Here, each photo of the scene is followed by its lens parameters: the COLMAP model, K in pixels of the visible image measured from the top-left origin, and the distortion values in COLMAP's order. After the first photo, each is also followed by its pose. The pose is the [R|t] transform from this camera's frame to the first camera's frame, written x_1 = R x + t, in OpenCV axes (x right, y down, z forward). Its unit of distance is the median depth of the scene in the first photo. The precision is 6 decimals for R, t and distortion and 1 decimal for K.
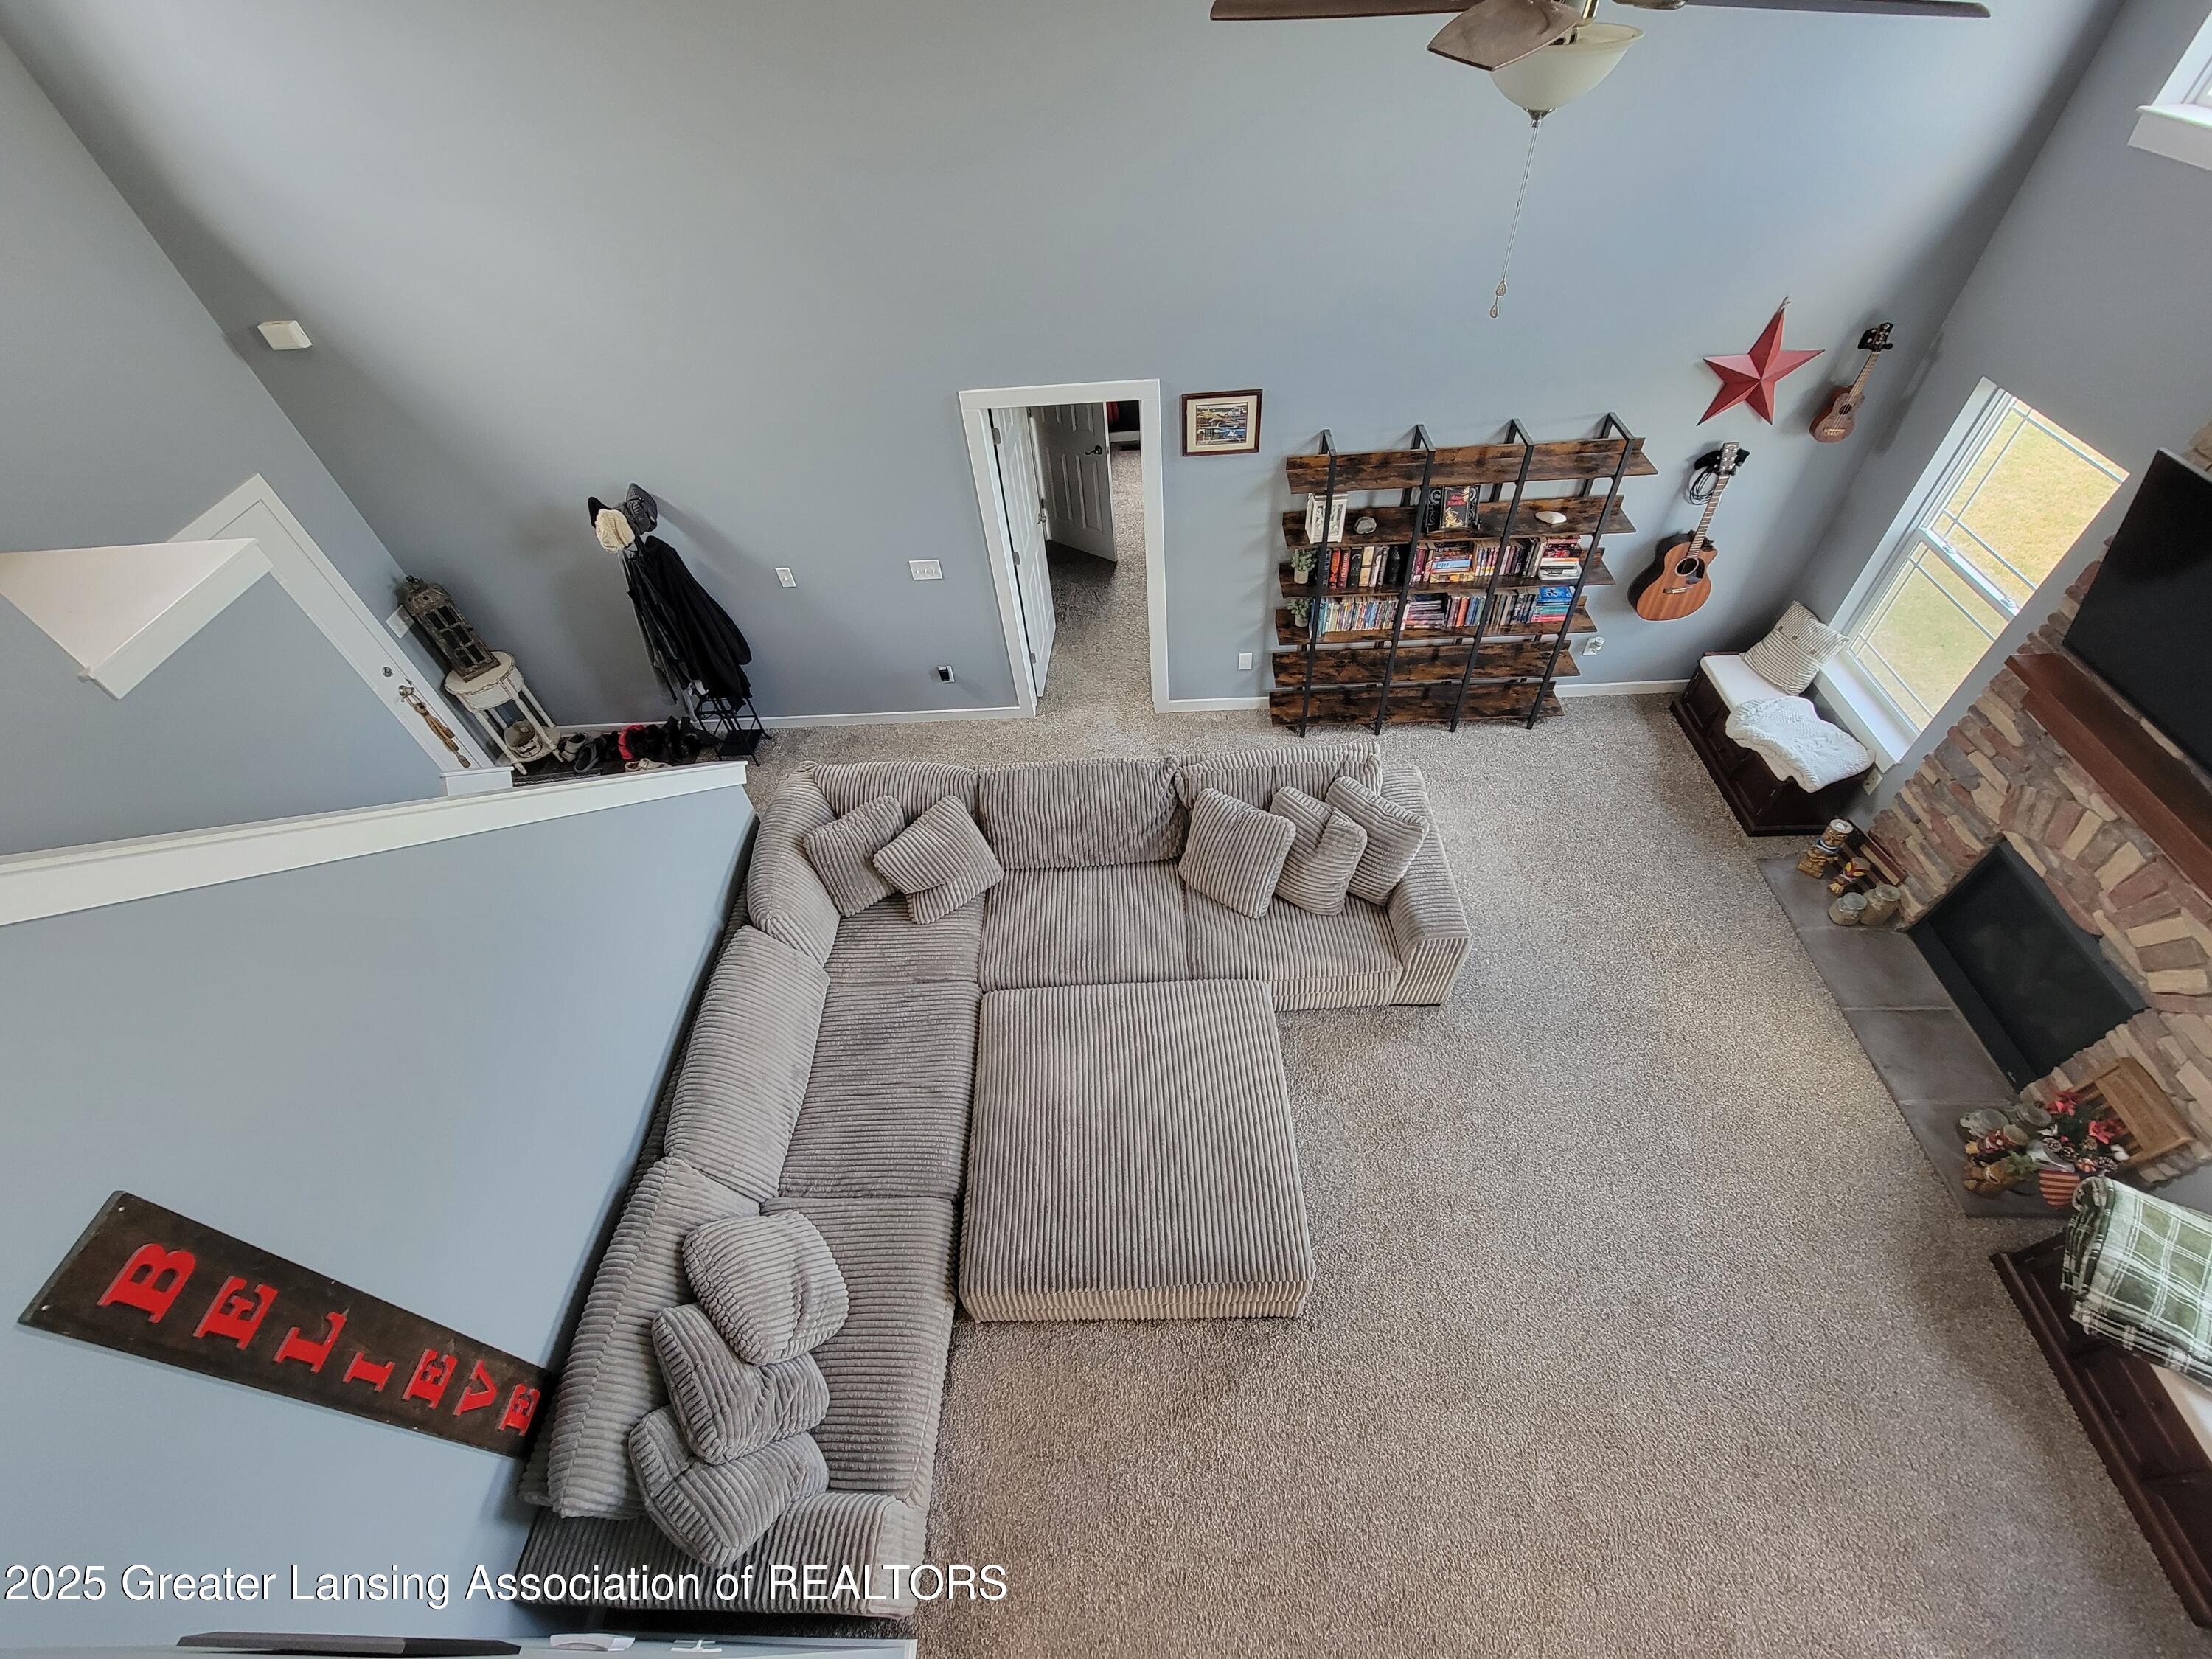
lens RADIAL K [[902.5, 0, 1117.2], [0, 902.5, 835.3], [0, 0, 1]] dist [-0.000867, 0.000729]
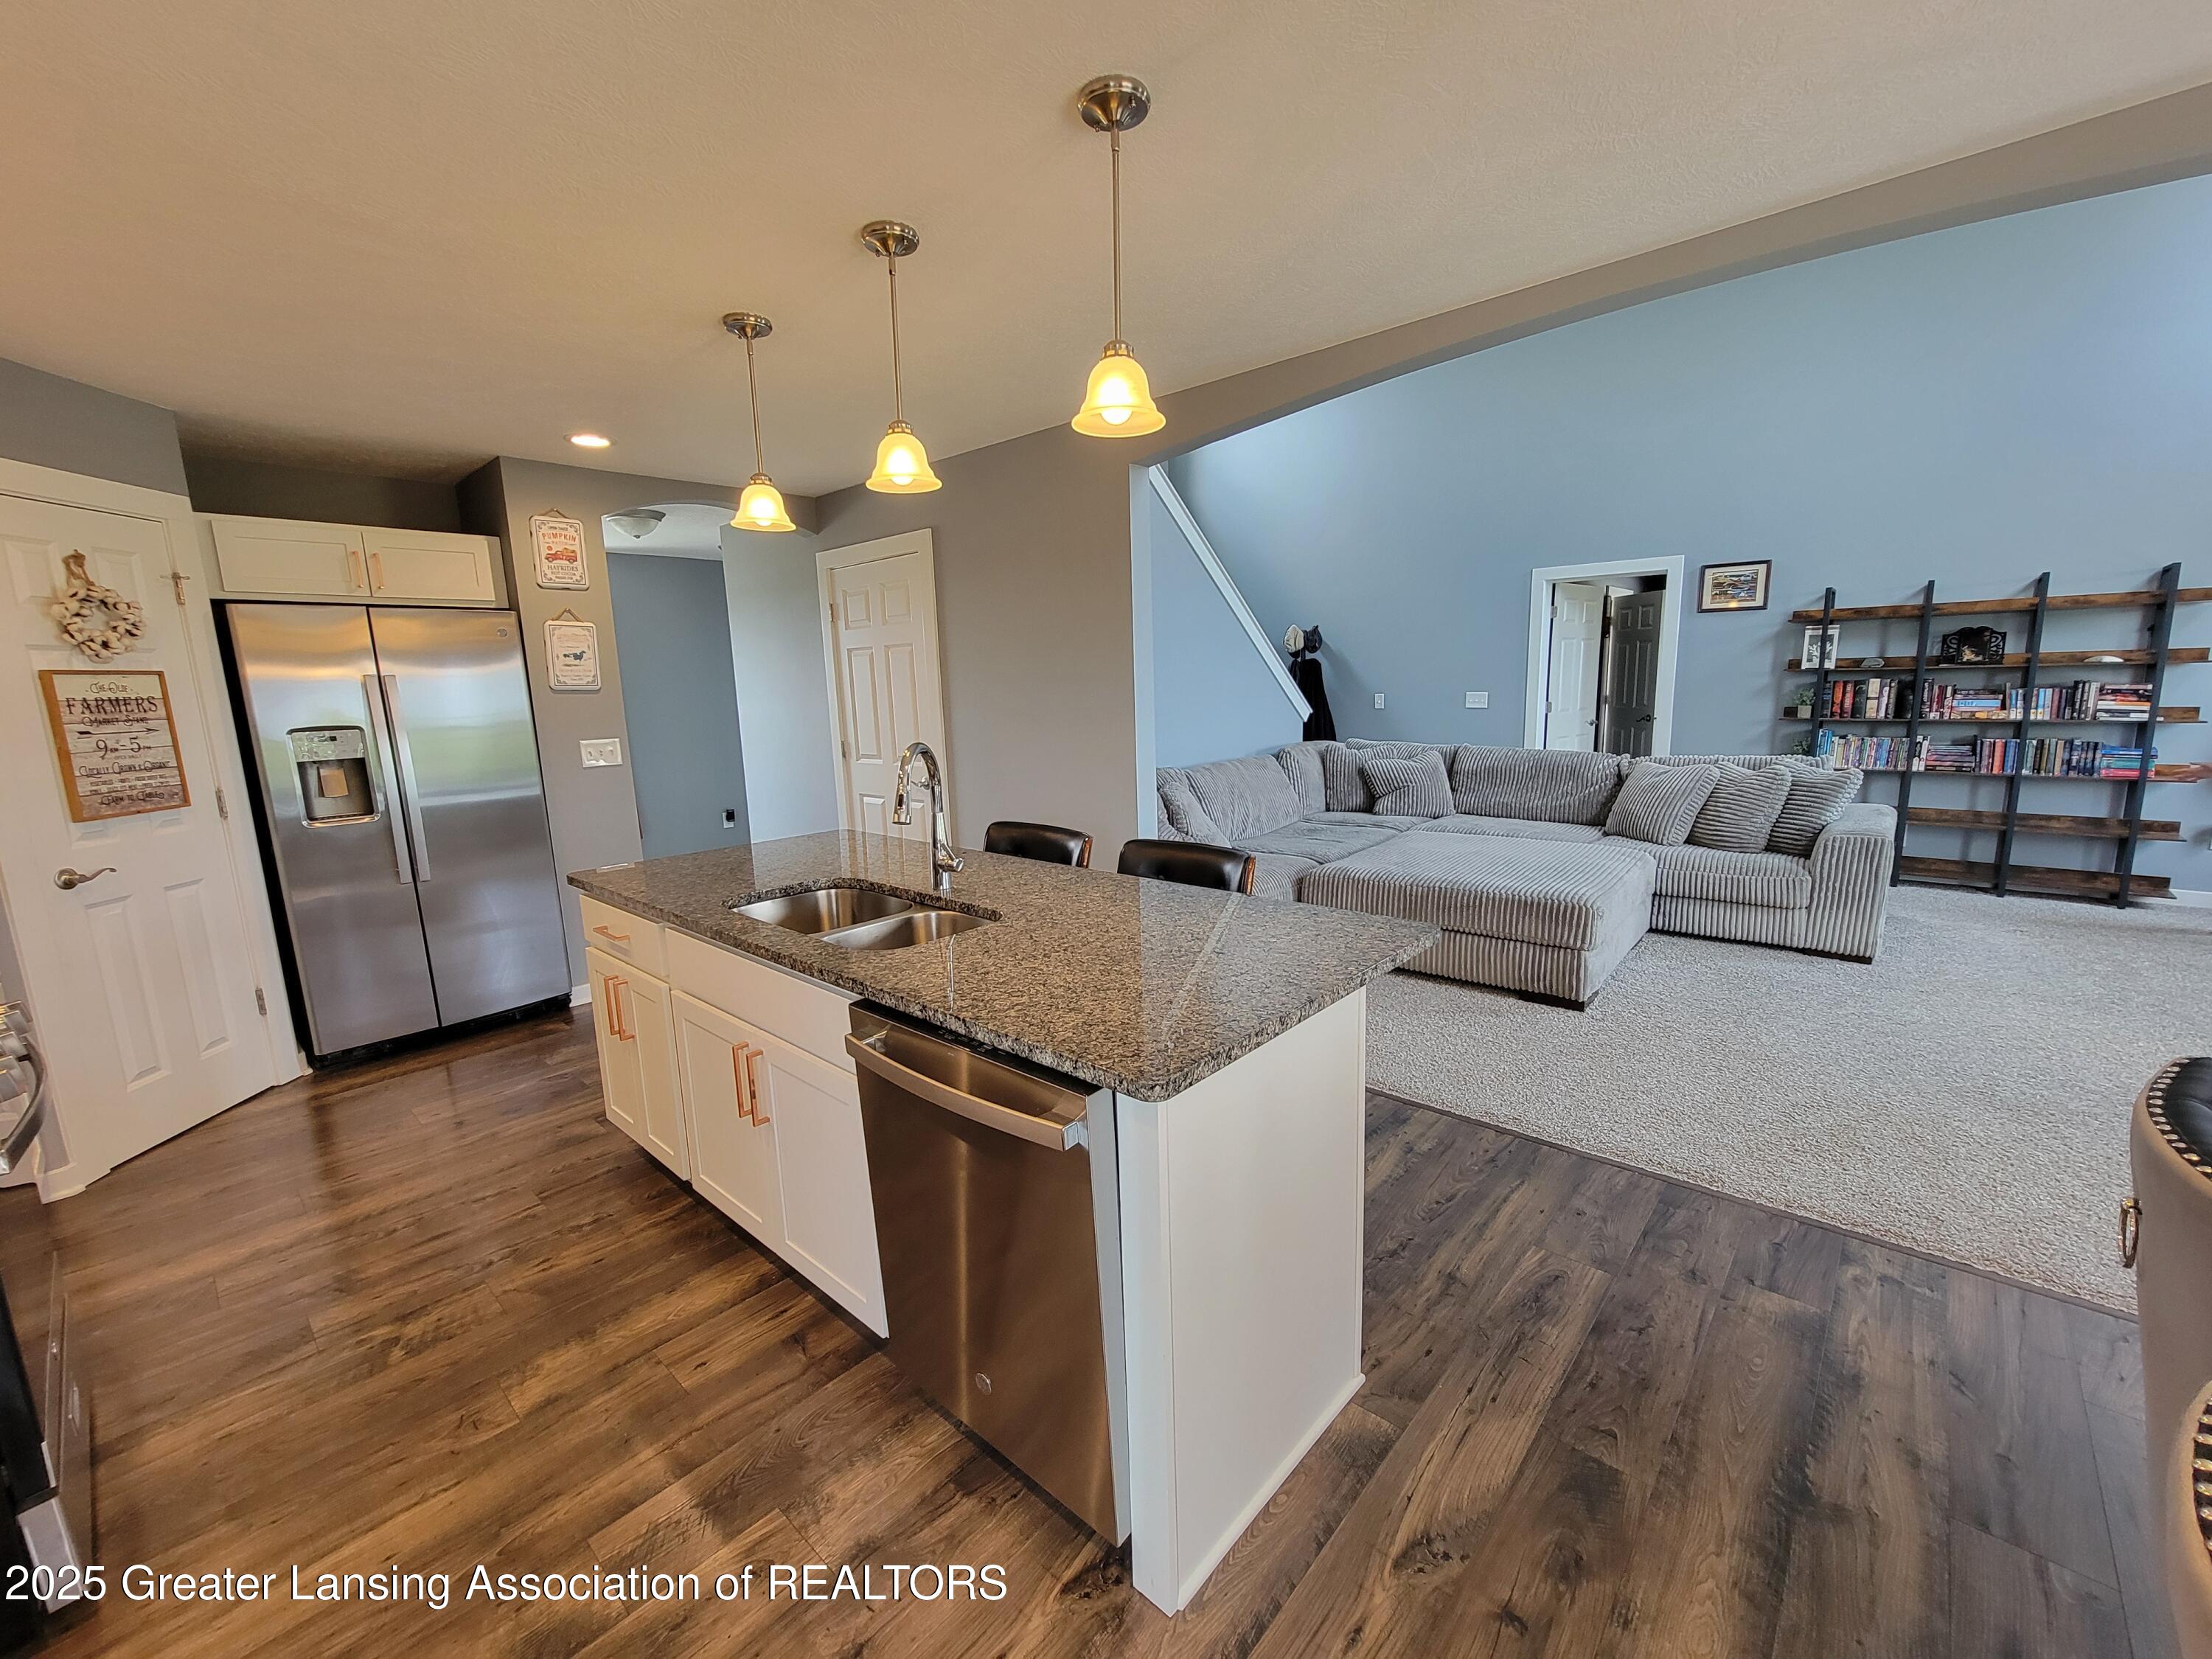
lens RADIAL K [[902.5, 0, 1109.8], [0, 902.5, 836.8], [0, 0, 1]] dist [-0.000867, 0.000729]
pose [[0.758582, 0.158627, -0.631974, 0.296510], [-0.500700, 0.762580, -0.409599, 0.780932], [0.416957, 0.627144, 0.657904, -0.029507]]
